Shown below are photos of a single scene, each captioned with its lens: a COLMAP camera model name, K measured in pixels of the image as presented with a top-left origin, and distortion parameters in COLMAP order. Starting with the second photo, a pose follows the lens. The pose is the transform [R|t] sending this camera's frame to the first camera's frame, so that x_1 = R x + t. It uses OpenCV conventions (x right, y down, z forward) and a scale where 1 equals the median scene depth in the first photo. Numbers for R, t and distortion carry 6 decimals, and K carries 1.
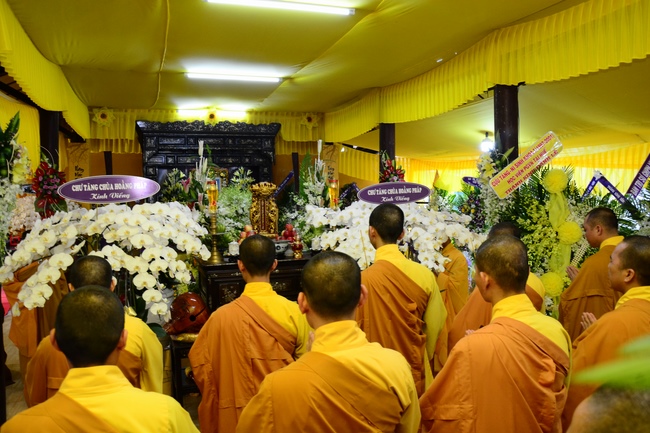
lens RADIAL K [[506.3, 0, 322.8], [0, 506.3, 220.0], [0, 0, 1]] dist [-0.162397, 0.126253]
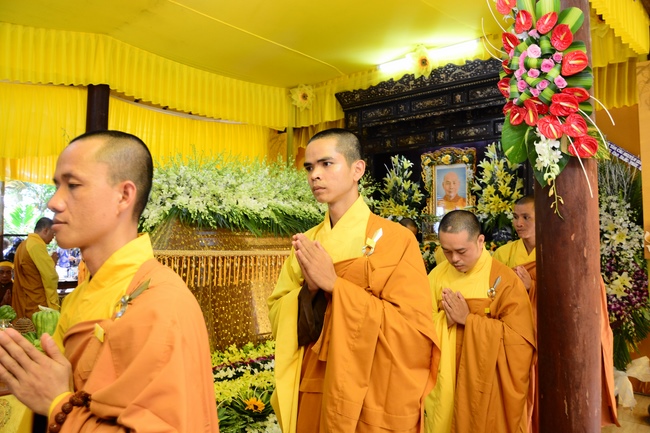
lens RADIAL K [[500.4, 0, 324.2], [0, 500.4, 219.7], [0, 0, 1]] dist [-0.158131, 0.109652]
pose [[0.473384, -0.014661, -0.880734, 0.390541], [-0.049107, 0.997867, -0.043006, 0.024582], [0.879486, 0.063609, 0.471655, 1.005349]]
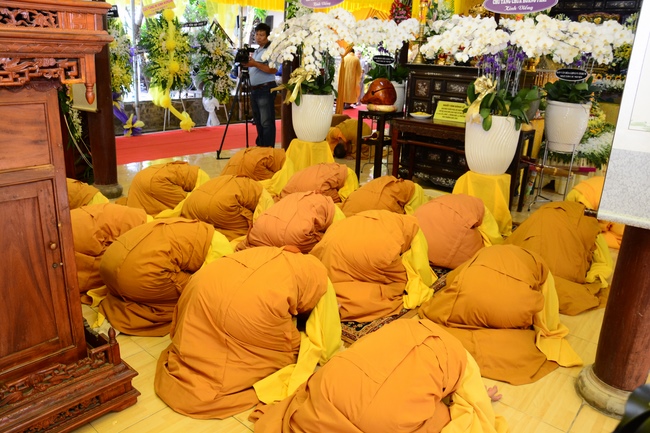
lens RADIAL K [[506.3, 0, 322.8], [0, 506.3, 220.0], [0, 0, 1]] dist [-0.162397, 0.126253]
pose [[0.507871, 0.303080, -0.806355, 0.636032], [-0.094358, 0.950003, 0.297642, 0.083471], [0.856249, -0.075077, 0.511077, 0.061494]]
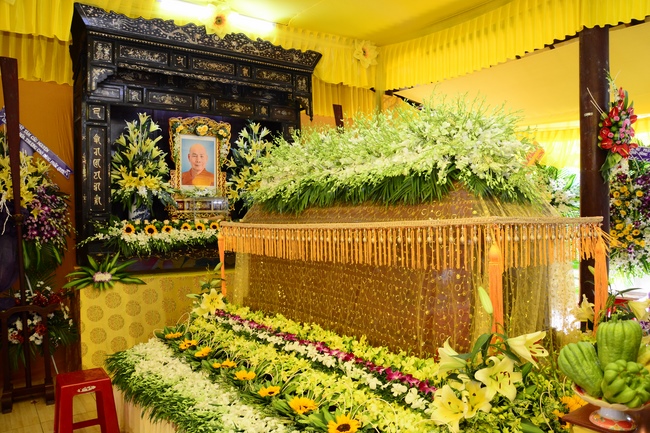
lens RADIAL K [[506.3, 0, 322.8], [0, 506.3, 220.0], [0, 0, 1]] dist [-0.162397, 0.126253]
pose [[0.957231, -0.001037, 0.289323, -0.434687], [0.015752, 0.998697, -0.048536, 0.062782], [-0.288896, 0.051017, 0.956000, 0.744699]]
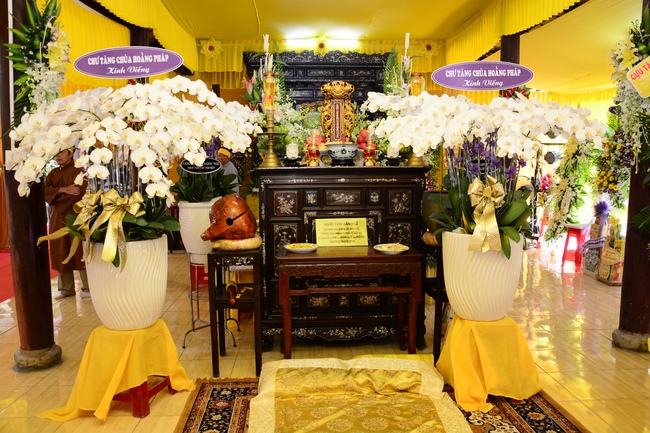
lens RADIAL K [[506.3, 0, 322.8], [0, 506.3, 220.0], [0, 0, 1]] dist [-0.162397, 0.126253]
pose [[0.958752, 0.043217, -0.280940, 0.091463], [-0.024128, 0.997180, 0.071056, 0.084356], [0.283219, -0.061346, 0.957091, 0.138923]]
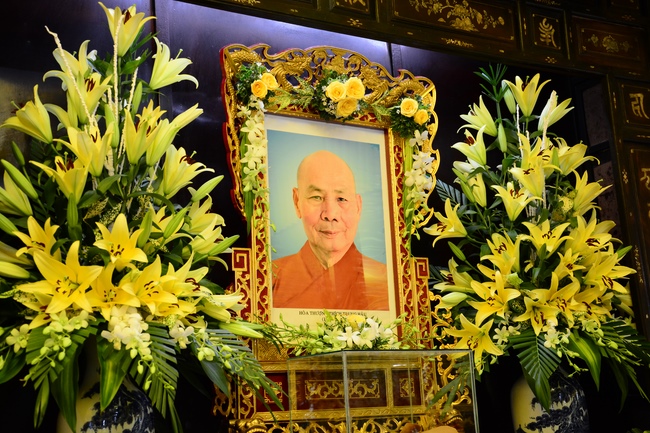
lens RADIAL K [[968.7, 0, 325.0], [0, 968.7, 216.5], [0, 0, 1]] dist [0.126539, 0.004474]
pose [[0.980103, 0.004263, 0.198443, -0.483746], [0.047821, 0.965248, -0.256923, 0.025160], [-0.192642, 0.261300, 0.945839, 1.261228]]
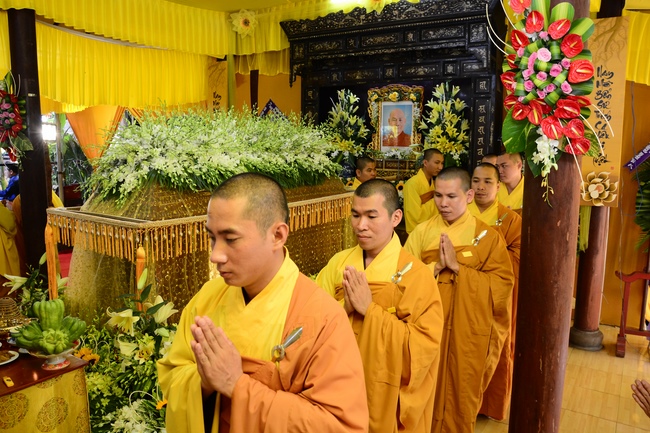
lens RADIAL K [[506.3, 0, 322.8], [0, 506.3, 220.0], [0, 0, 1]] dist [-0.162397, 0.126253]
pose [[0.615221, 0.132046, -0.777217, 0.363377], [-0.051026, 0.990475, 0.127887, -0.026610], [0.786702, -0.039020, 0.616099, 0.935037]]
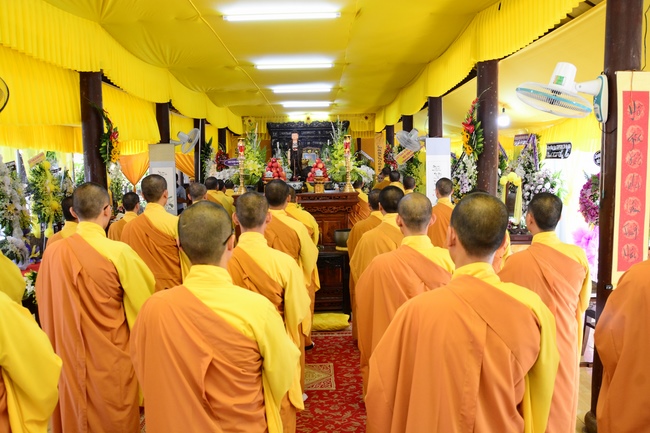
lens RADIAL K [[506.3, 0, 322.8], [0, 506.3, 220.0], [0, 0, 1]] dist [-0.162397, 0.126253]
pose [[0.949150, 0.030114, -0.313381, 0.628941], [-0.010295, 0.997851, 0.064705, 0.052444], [0.314656, -0.058188, 0.947421, -1.093451]]
